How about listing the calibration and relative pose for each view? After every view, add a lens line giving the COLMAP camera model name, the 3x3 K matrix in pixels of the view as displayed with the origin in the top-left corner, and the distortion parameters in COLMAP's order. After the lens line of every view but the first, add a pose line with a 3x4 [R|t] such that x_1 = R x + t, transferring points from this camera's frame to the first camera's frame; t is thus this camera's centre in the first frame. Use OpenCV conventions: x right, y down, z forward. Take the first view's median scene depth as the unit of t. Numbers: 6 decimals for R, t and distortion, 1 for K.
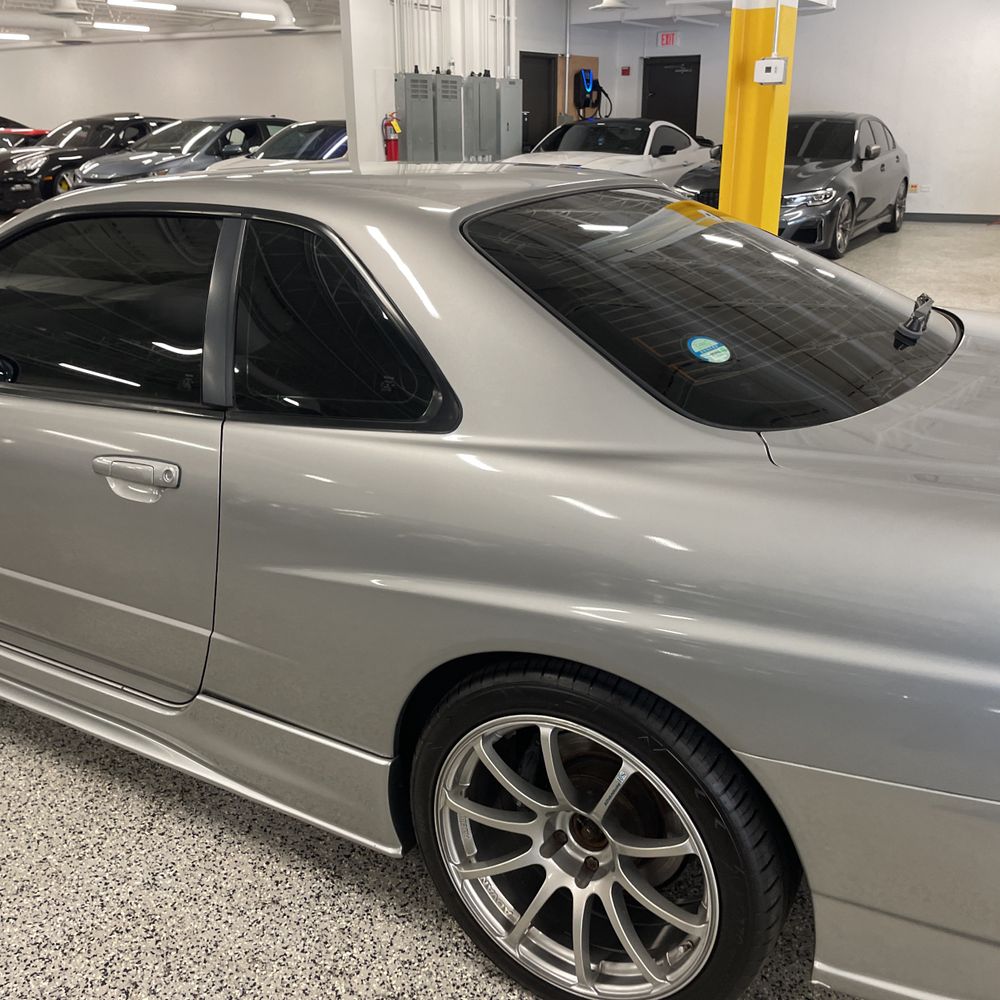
lens RADIAL K [[1017.2, 0, 497.0], [0, 1017.2, 489.3], [0, 0, 1]] dist [0.029499, 0.000000]
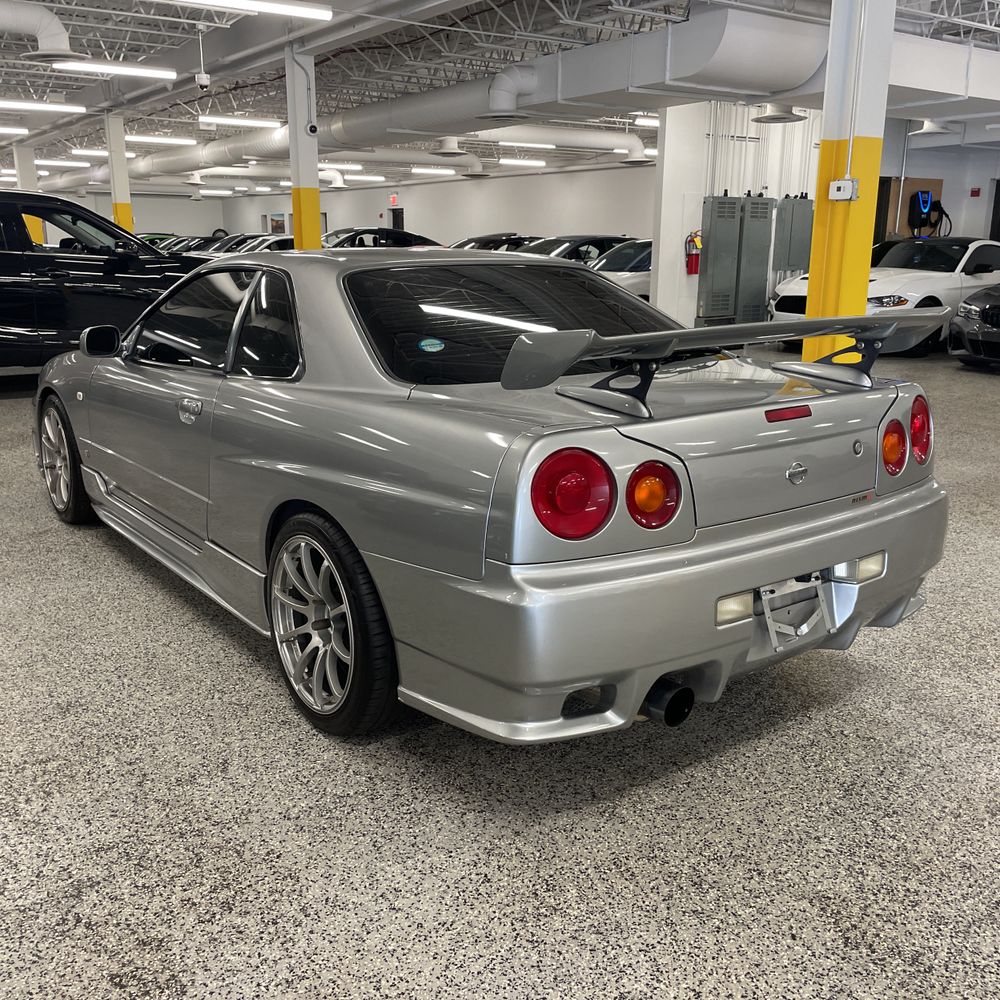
lens RADIAL K [[1017.2, 0, 477.3], [0, 1017.2, 493.2], [0, 0, 1]] dist [0.029499, 0.000000]
pose [[0.915155, 0.107681, -0.388453, 0.133240], [-0.148128, 0.986072, -0.075629, 0.031389], [0.374899, 0.126753, 0.918359, -0.071111]]
